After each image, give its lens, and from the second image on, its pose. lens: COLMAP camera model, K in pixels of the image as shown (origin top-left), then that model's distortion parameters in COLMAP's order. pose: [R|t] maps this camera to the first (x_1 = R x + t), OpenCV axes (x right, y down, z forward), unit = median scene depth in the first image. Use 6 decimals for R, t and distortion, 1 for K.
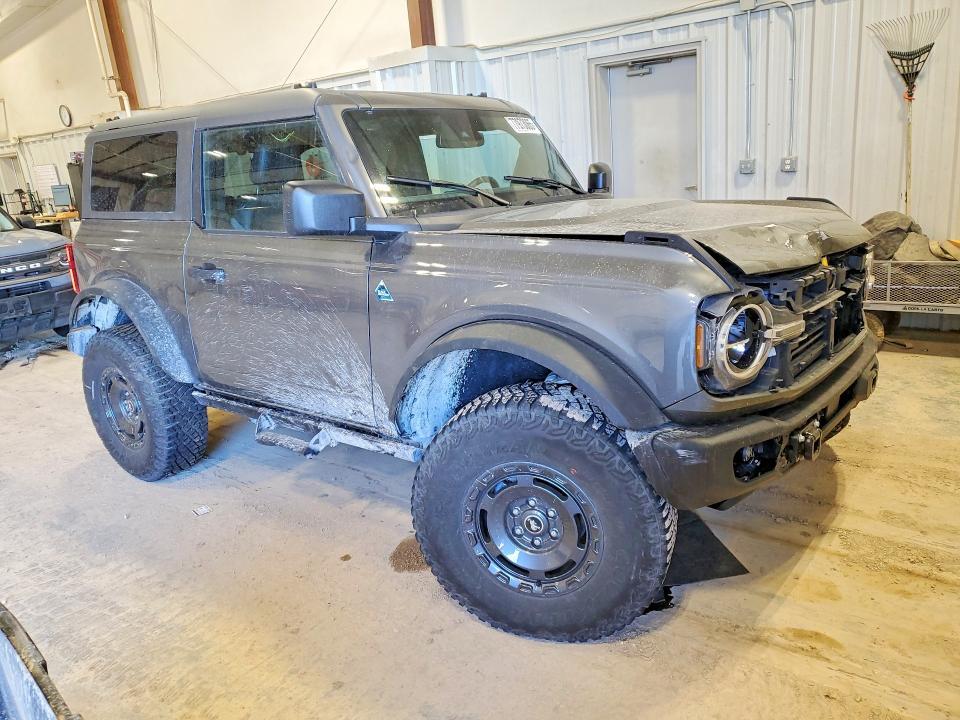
lens RADIAL K [[752.2, 0, 476.9], [0, 752.2, 361.3], [0, 0, 1]] dist [0.000230, -0.002825]
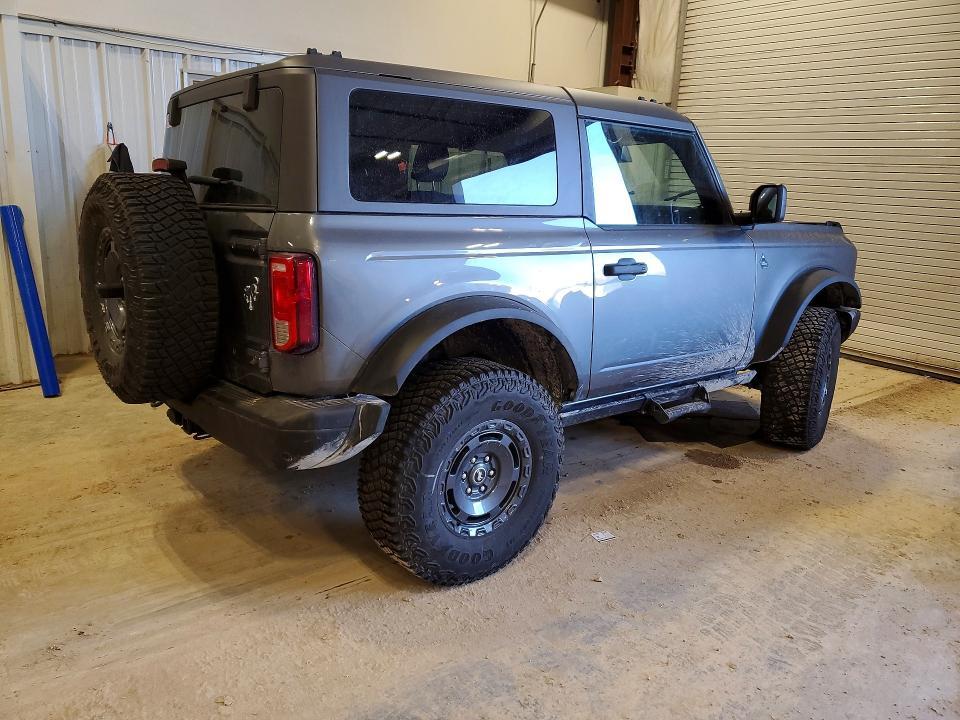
lens RADIAL K [[752.2, 0, 476.9], [0, 752.2, 361.3], [0, 0, 1]] dist [0.000230, -0.002825]
pose [[0.213295, -0.149319, 0.965510, -1.593042], [0.220329, 0.970145, 0.101362, -0.168112], [-0.951820, 0.191109, 0.239826, 1.142881]]
